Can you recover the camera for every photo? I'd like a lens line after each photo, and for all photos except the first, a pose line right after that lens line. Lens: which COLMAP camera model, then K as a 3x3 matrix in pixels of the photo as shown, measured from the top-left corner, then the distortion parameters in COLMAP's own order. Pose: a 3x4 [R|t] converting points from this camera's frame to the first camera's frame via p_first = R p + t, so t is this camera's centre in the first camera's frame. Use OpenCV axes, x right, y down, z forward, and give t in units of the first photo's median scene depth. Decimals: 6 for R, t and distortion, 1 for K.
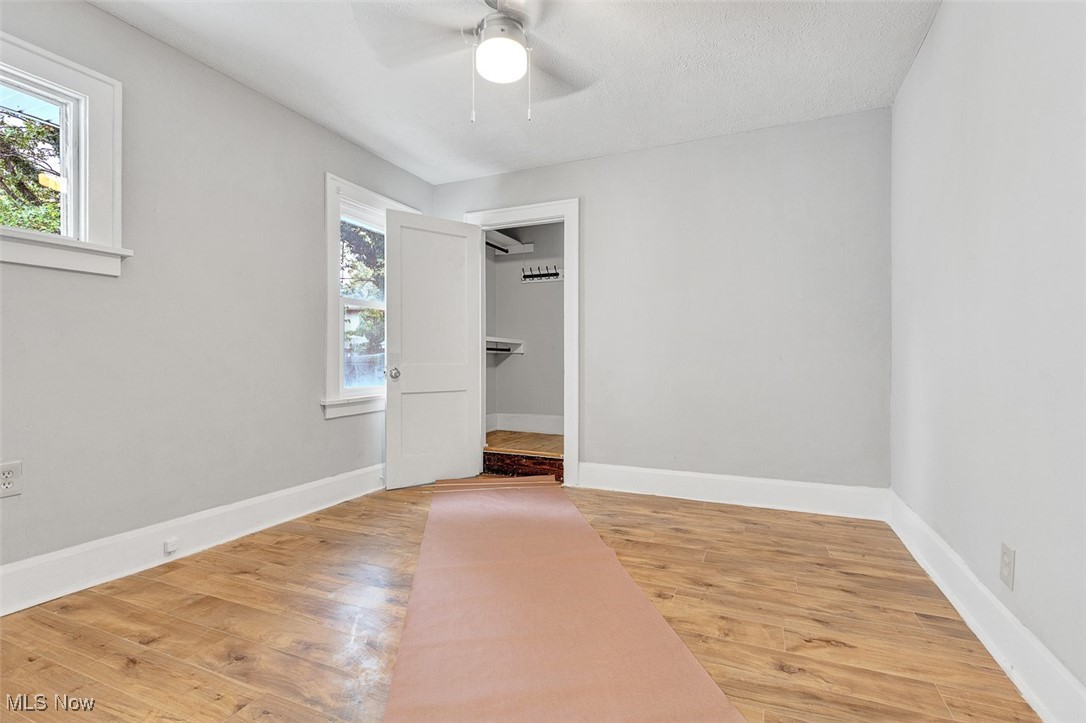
lens RADIAL K [[493.9, 0, 543.9], [0, 493.9, 363.8], [0, 0, 1]] dist [0.011587, 0.000459]
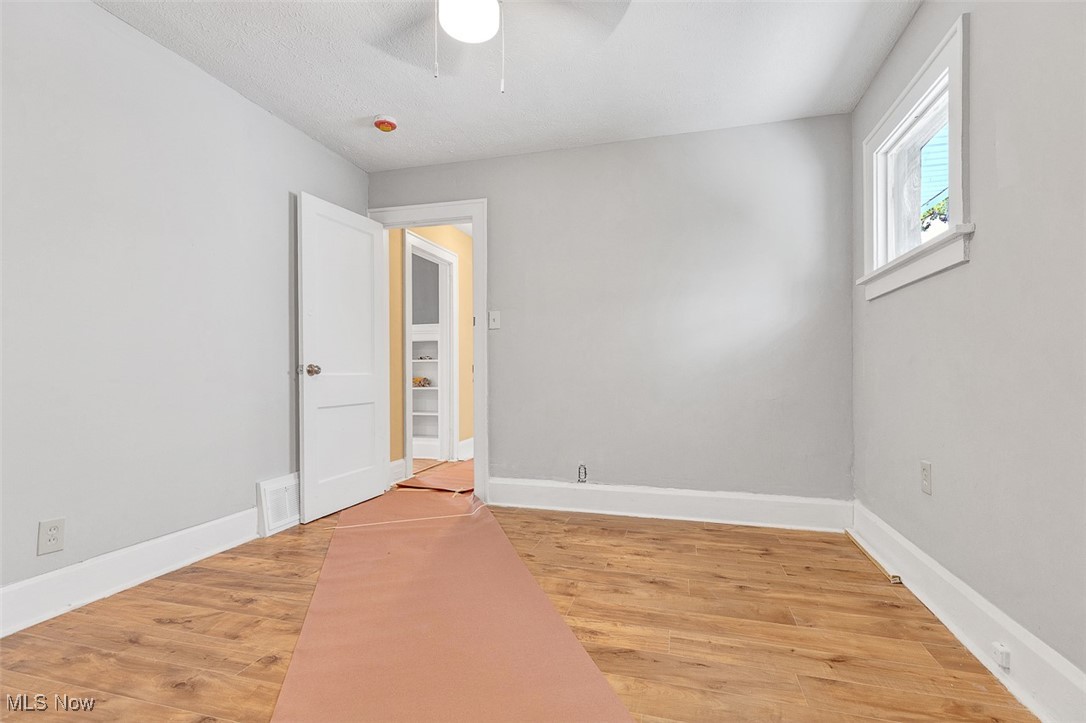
lens RADIAL K [[493.9, 0, 544.2], [0, 493.9, 366.9], [0, 0, 1]] dist [0.011587, 0.000459]
pose [[-0.990368, 0.003705, -0.138408, -0.101250], [0.004642, 0.999968, -0.006448, -0.006071], [0.138380, -0.007028, -0.990354, 2.027643]]
